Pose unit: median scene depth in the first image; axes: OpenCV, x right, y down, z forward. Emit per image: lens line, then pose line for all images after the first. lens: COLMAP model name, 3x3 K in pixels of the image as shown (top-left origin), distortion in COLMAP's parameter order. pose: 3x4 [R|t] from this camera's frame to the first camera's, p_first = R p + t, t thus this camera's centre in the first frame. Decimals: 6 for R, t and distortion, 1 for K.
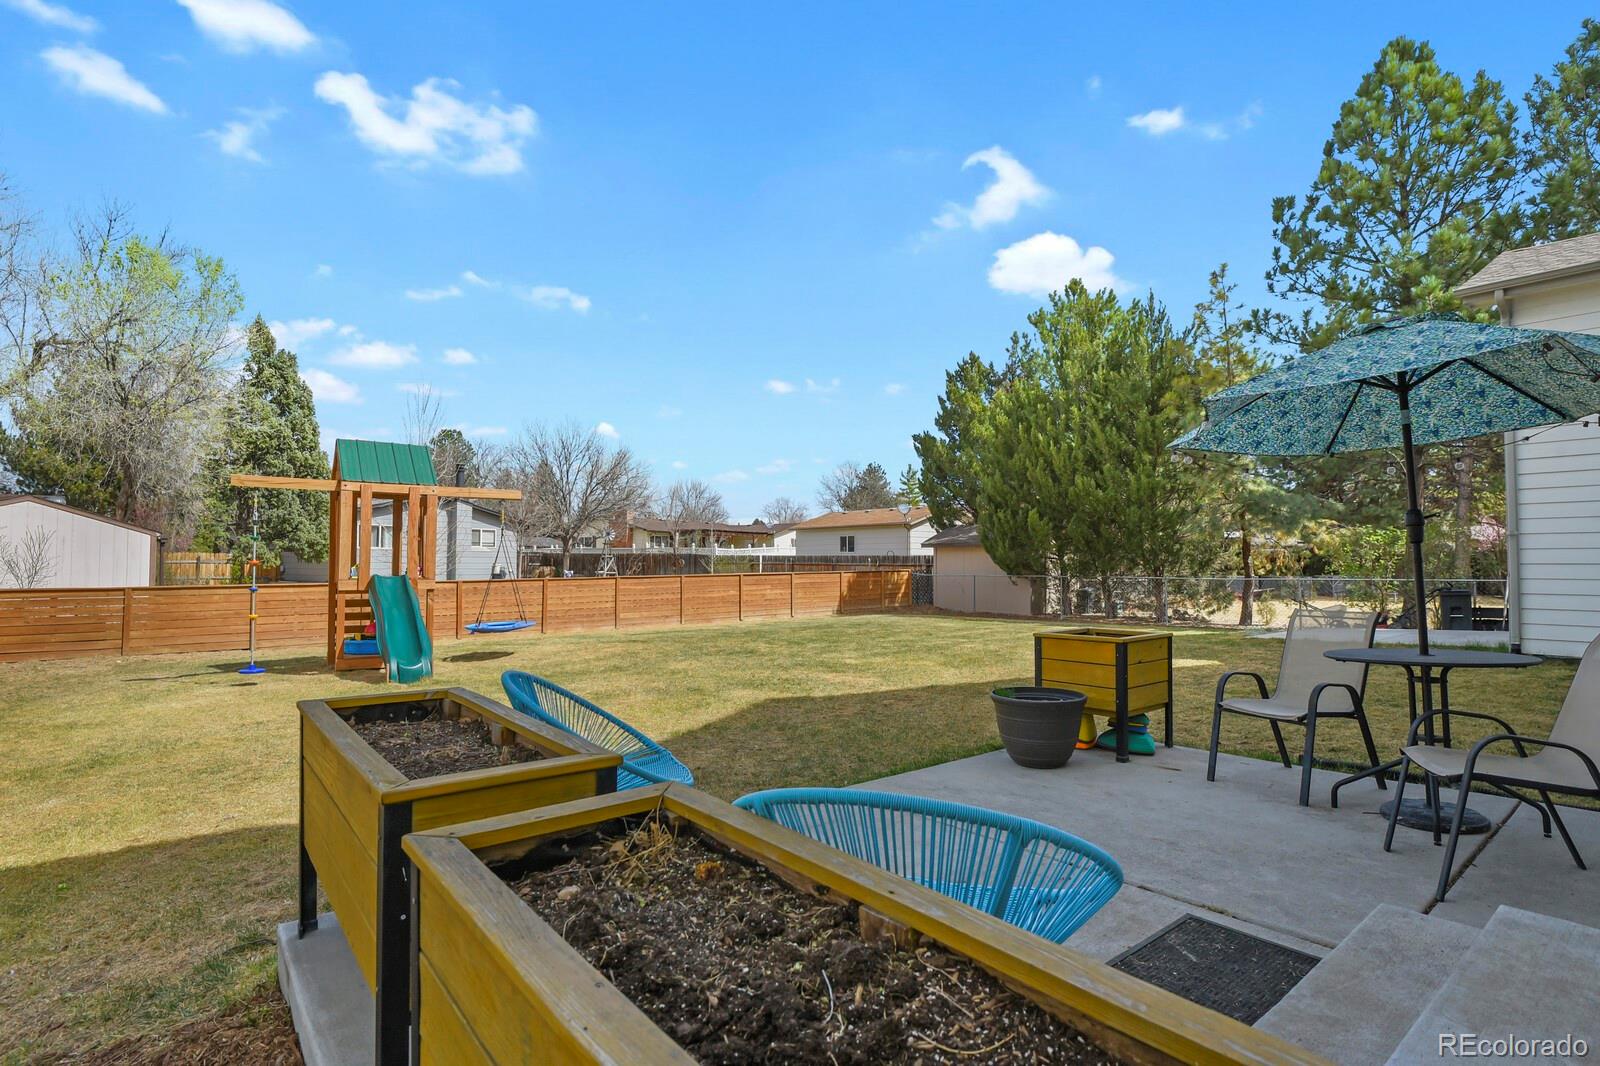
lens RADIAL K [[789.2, 0, 800.0], [0, 789.2, 533.0], [0, 0, 1]] dist [-0.001787, -0.000591]
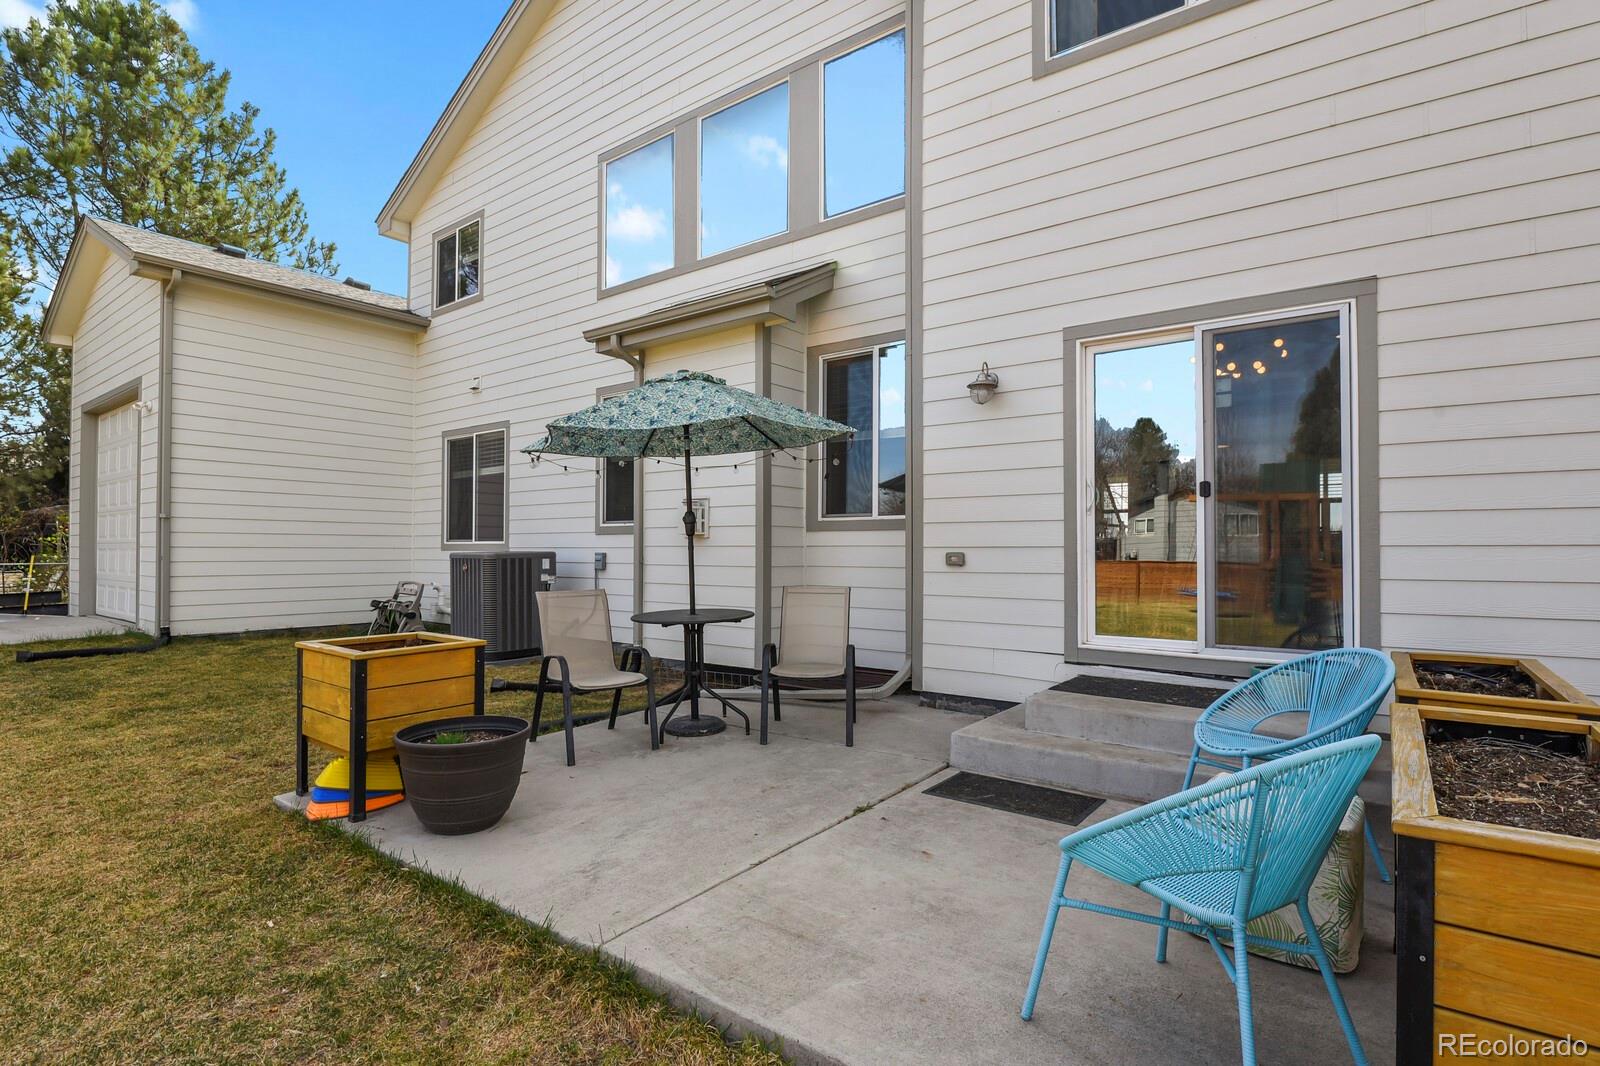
lens RADIAL K [[789.2, 0, 800.0], [0, 789.2, 533.0], [0, 0, 1]] dist [-0.001787, -0.000591]
pose [[-0.228746, 0.022645, 0.973223, -0.602534], [-0.027147, 0.999192, -0.029630, 0.049407], [-0.973107, -0.033198, -0.227947, 1.113344]]
